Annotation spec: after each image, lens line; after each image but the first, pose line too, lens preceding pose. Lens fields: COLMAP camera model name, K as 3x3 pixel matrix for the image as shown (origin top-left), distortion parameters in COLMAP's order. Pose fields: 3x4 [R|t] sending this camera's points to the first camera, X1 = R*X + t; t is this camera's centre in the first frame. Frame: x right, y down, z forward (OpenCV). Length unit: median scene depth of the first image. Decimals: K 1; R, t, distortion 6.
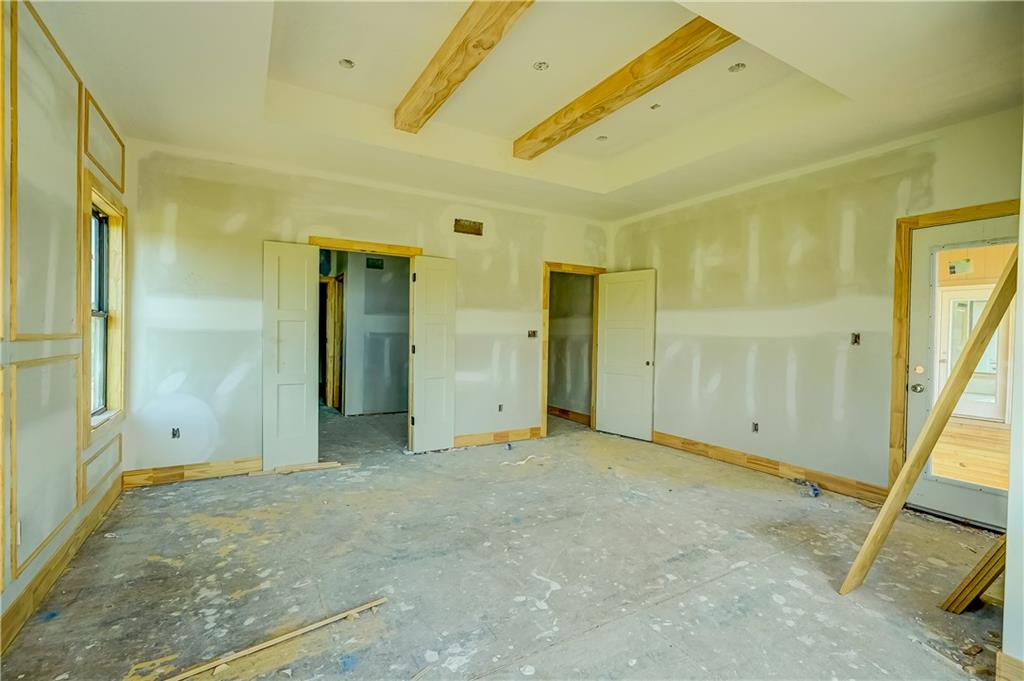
lens RADIAL K [[468.9, 0, 514.2], [0, 468.9, 344.8], [0, 0, 1]] dist [0.000470, 0.000060]
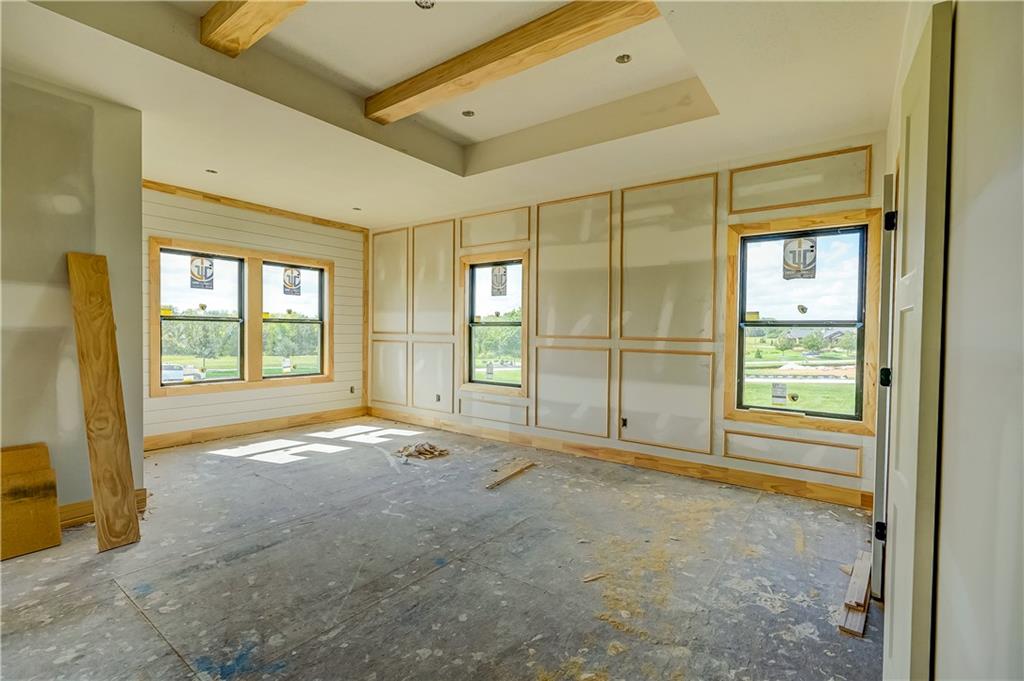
lens RADIAL K [[464.1, 0, 513.1], [0, 464.1, 337.6], [0, 0, 1]] dist [-0.005057, 0.000968]
pose [[-0.922012, -0.022930, -0.386481, 0.215181], [-0.037811, 0.998806, 0.030943, -0.042849], [0.385310, 0.043143, -0.921778, 1.825894]]
